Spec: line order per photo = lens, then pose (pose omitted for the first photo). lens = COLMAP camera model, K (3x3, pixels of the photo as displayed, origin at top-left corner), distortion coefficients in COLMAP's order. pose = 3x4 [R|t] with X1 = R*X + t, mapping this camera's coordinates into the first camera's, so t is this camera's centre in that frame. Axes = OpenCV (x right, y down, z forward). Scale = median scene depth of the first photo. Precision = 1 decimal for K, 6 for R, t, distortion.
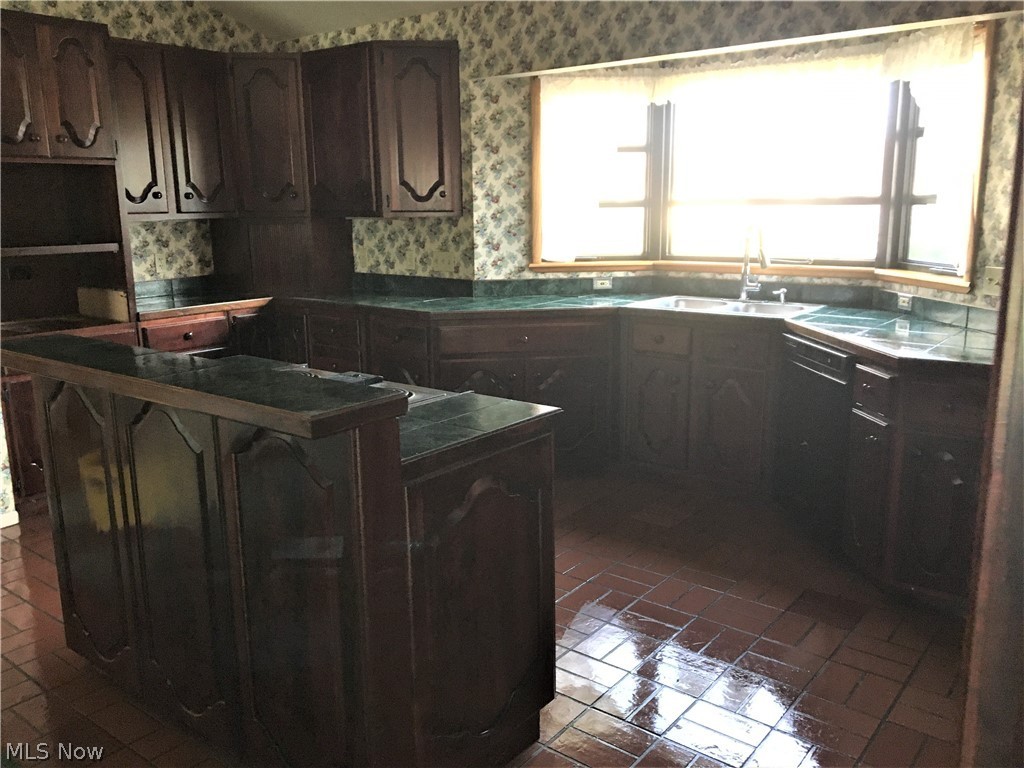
lens RADIAL K [[892.3, 0, 510.3], [0, 892.3, 411.3], [0, 0, 1]] dist [-0.001709, -0.004611]
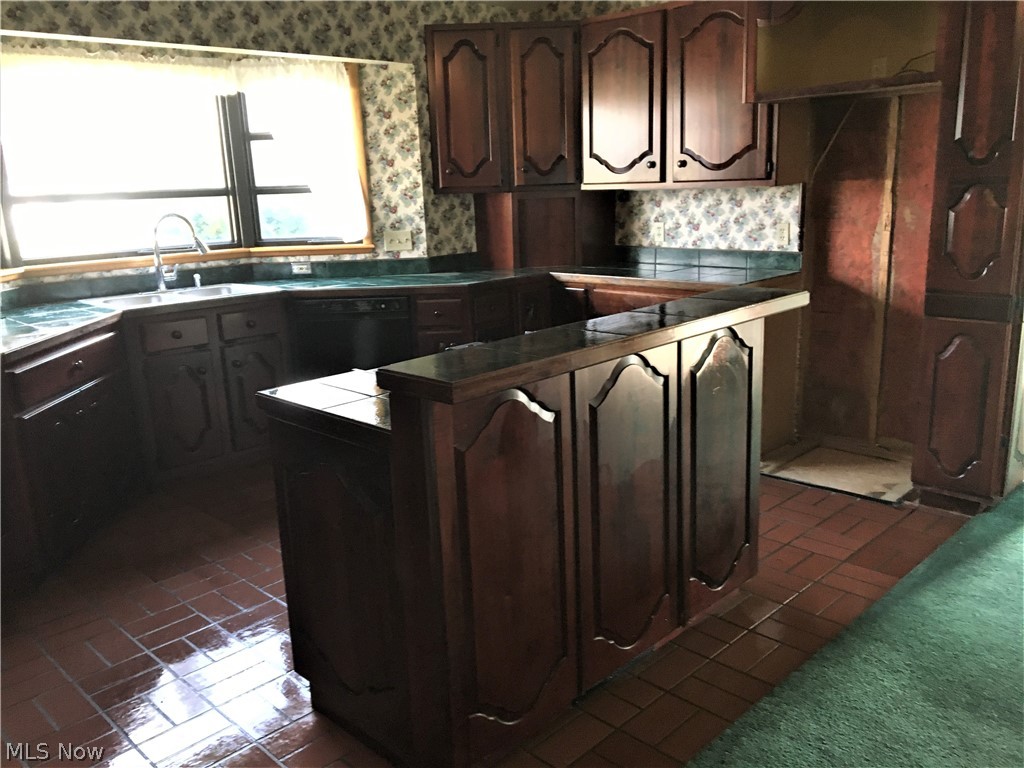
lens RADIAL K [[872.9, 0, 516.1], [0, 872.9, 387.1], [0, 0, 1]] dist [0.066078, -0.080810]
pose [[0.092548, -0.220795, 0.970919, -0.781391], [0.262646, 0.945983, 0.190089, -0.117848], [-0.960444, 0.237415, 0.145540, 0.546334]]
